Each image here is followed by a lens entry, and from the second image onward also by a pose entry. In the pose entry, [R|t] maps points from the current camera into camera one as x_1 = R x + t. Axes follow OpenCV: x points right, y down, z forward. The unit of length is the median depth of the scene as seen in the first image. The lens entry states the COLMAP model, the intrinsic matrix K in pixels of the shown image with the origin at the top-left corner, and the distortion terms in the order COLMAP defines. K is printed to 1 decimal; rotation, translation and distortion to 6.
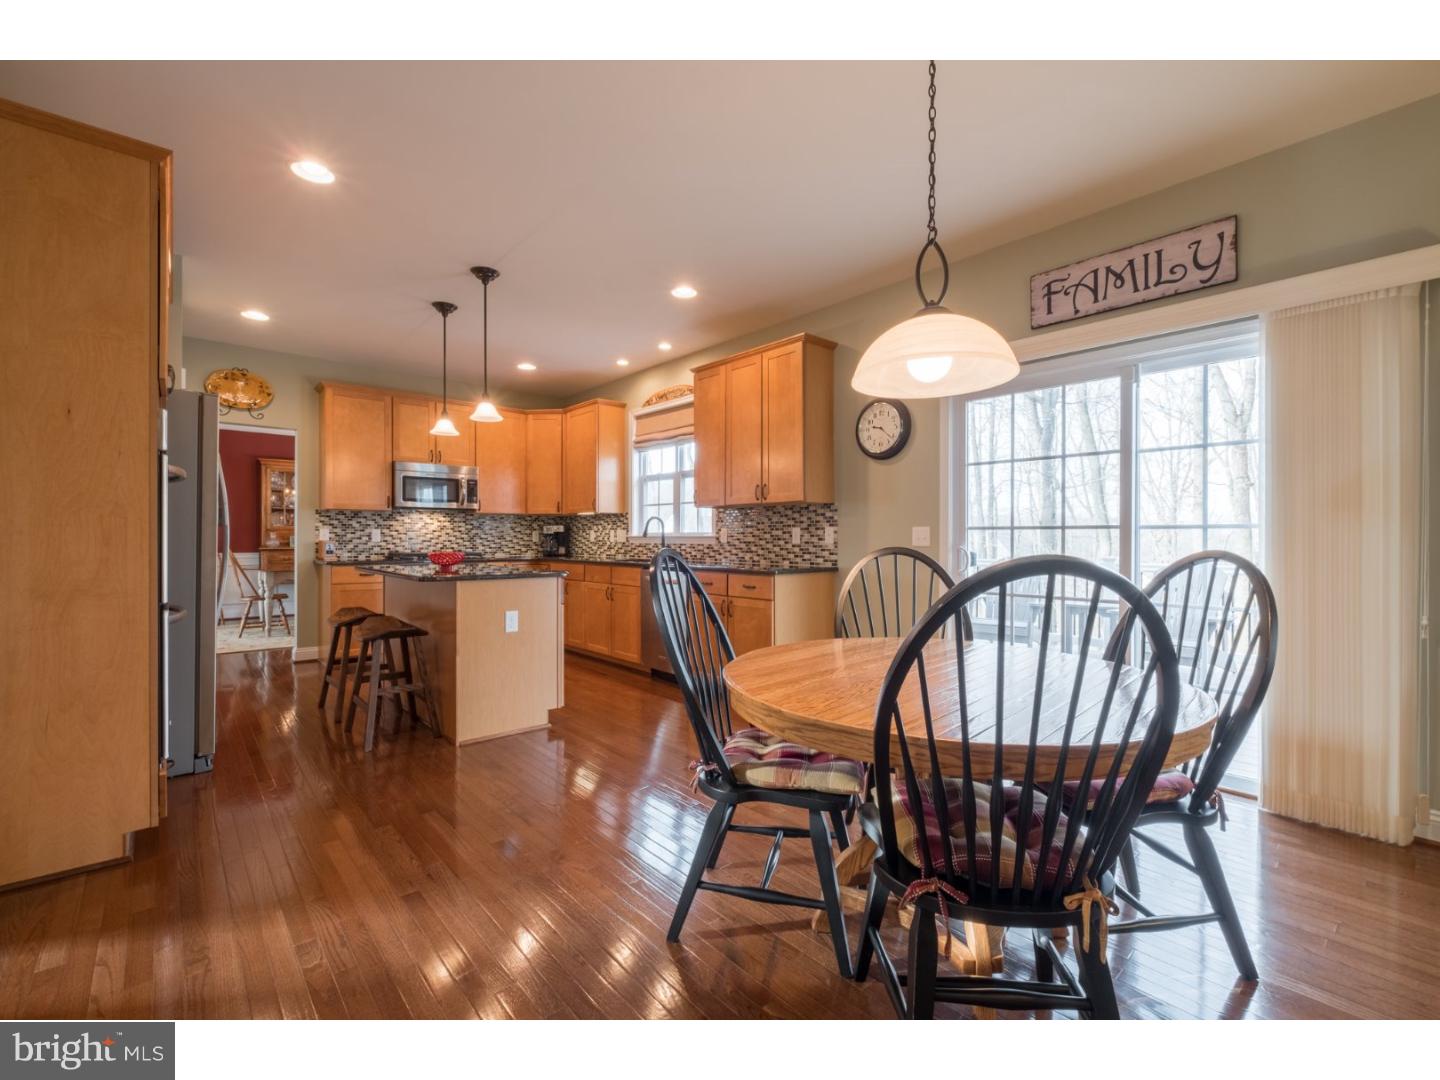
lens RADIAL K [[640.1, 0, 720.0], [0, 640.1, 539.8], [0, 0, 1]] dist [0.002861, -0.003329]
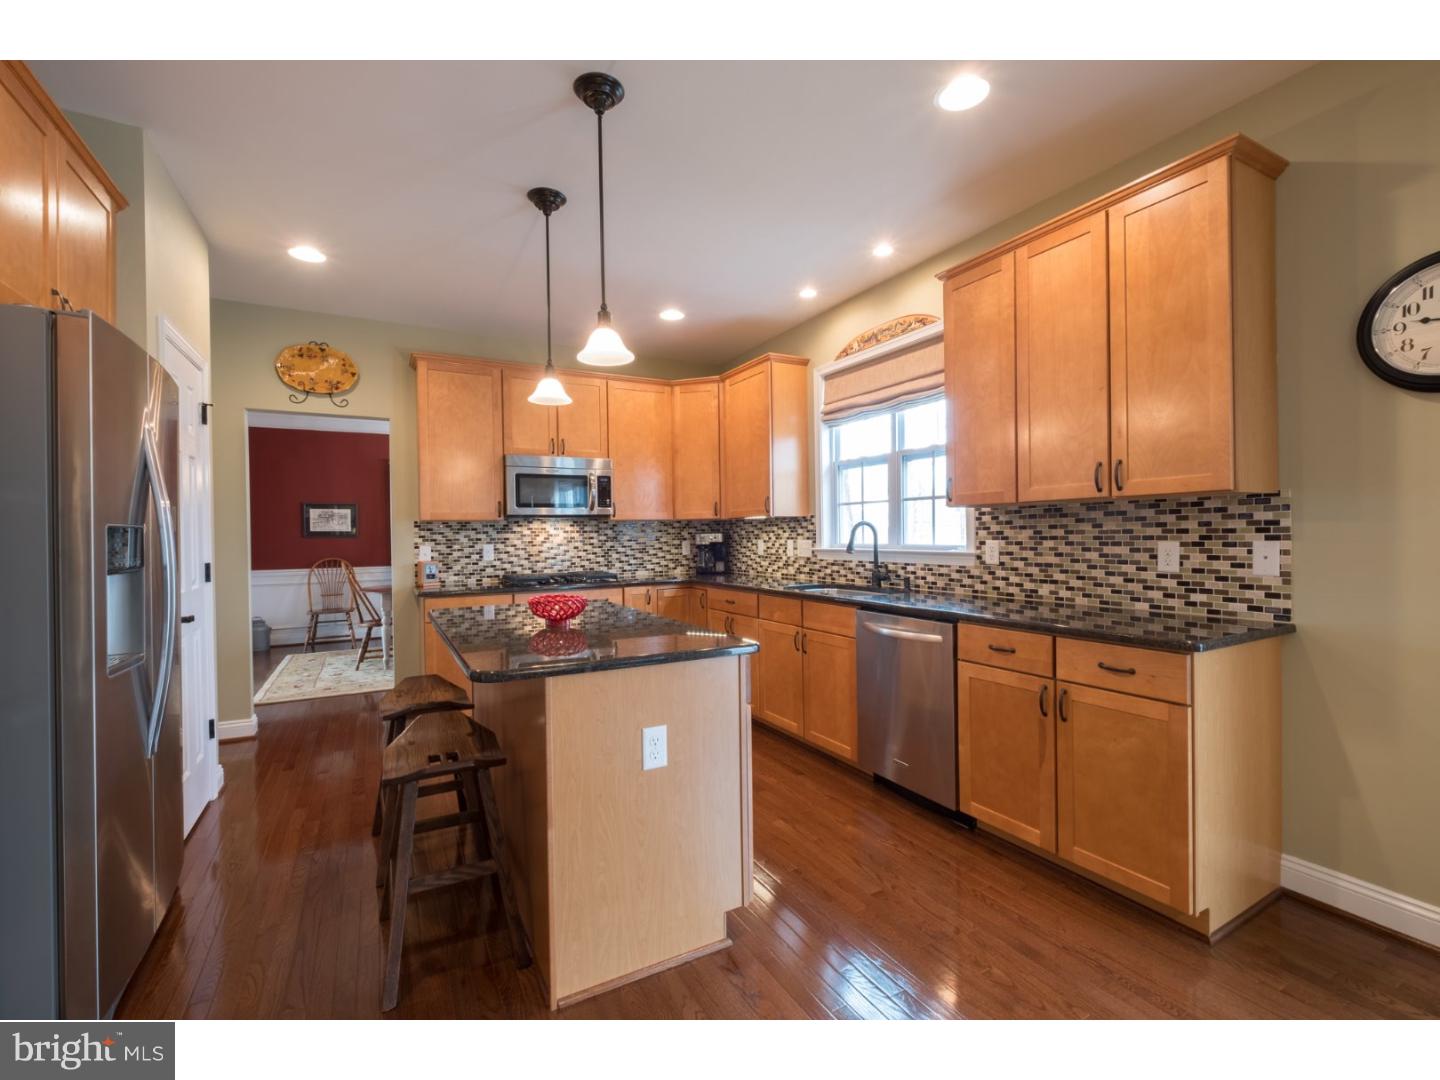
lens RADIAL K [[640.1, 0, 715.4], [0, 640.1, 542.9], [0, 0, 1]] dist [0.002861, -0.003329]
pose [[0.974500, -0.012814, -0.224022, -0.102340], [0.015646, 0.999819, 0.010870, -0.023881], [0.223842, -0.014098, 0.974523, 0.325559]]
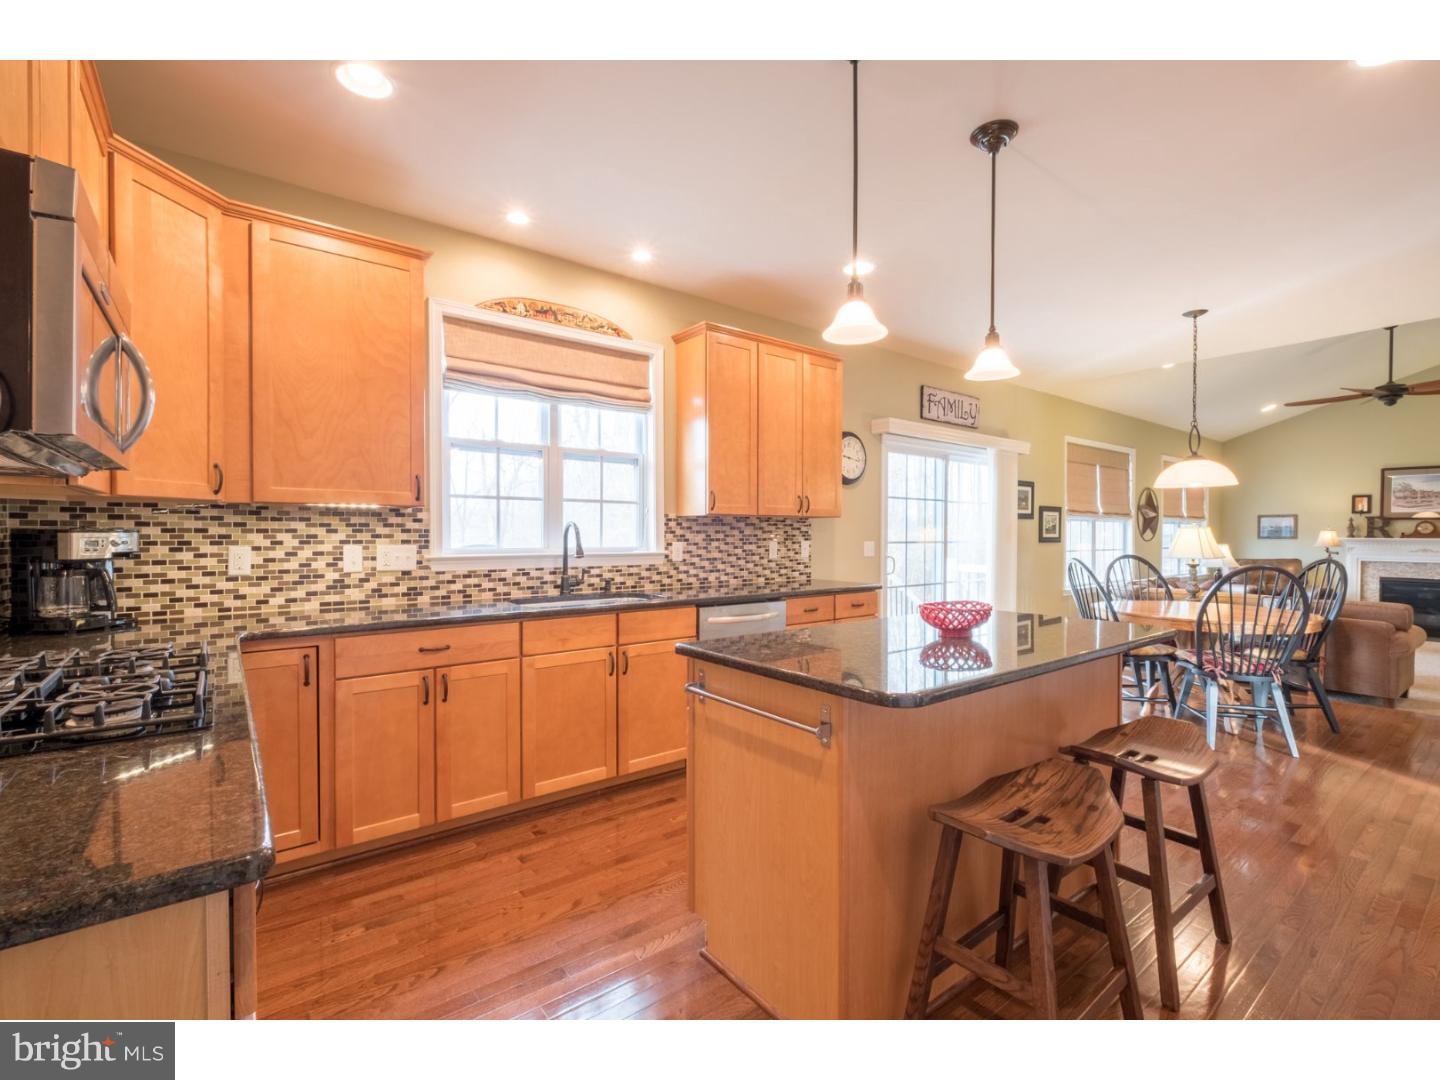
lens RADIAL K [[640.1, 0, 723.4], [0, 640.1, 545.0], [0, 0, 1]] dist [0.002861, -0.003329]
pose [[0.058766, -0.014458, 0.998167, -0.669925], [0.005863, 0.999883, 0.014137, -0.022461], [-0.998255, 0.005021, 0.058844, 0.823809]]
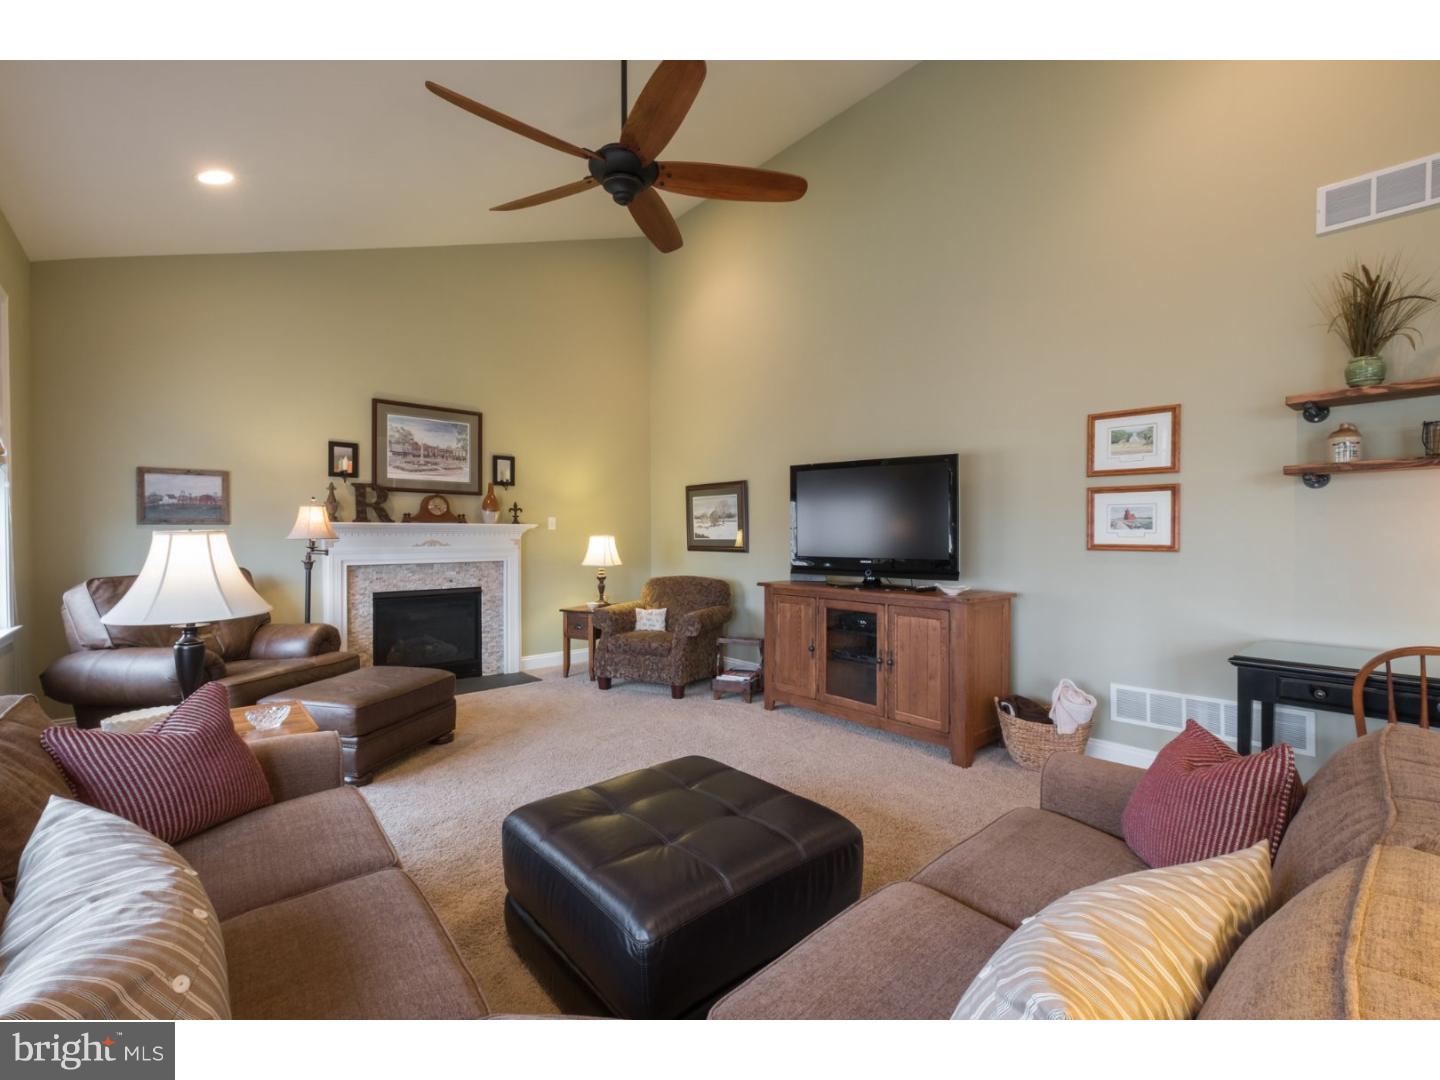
lens RADIAL K [[640.1, 0, 712.4], [0, 640.1, 544.7], [0, 0, 1]] dist [0.002861, -0.003329]
pose [[-0.999923, -0.002067, 0.012274, 0.469200], [-0.001827, 0.999808, 0.019506, 0.002904], [-0.012311, 0.019482, -0.999734, 0.204254]]
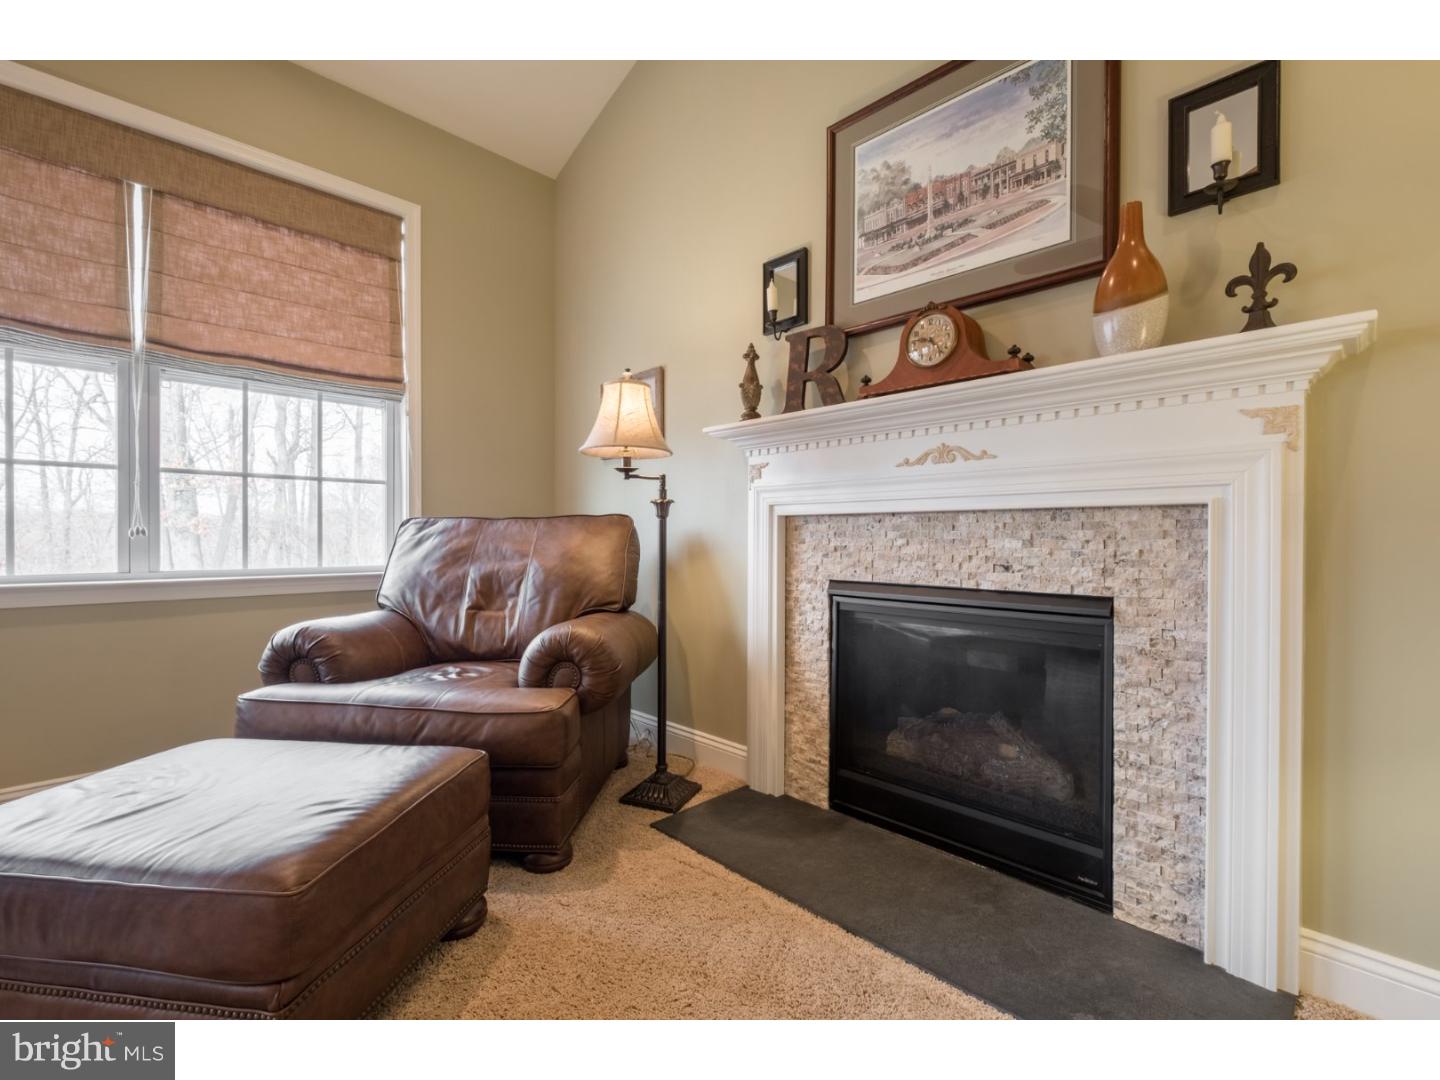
lens RADIAL K [[640.1, 0, 715.5], [0, 640.1, 536.1], [0, 0, 1]] dist [0.002861, -0.003329]
pose [[-0.062164, -0.006857, 0.998042, 0.566916], [0.003757, 0.999968, 0.007104, 0.055794], [-0.998059, 0.004191, -0.062137, -0.546762]]
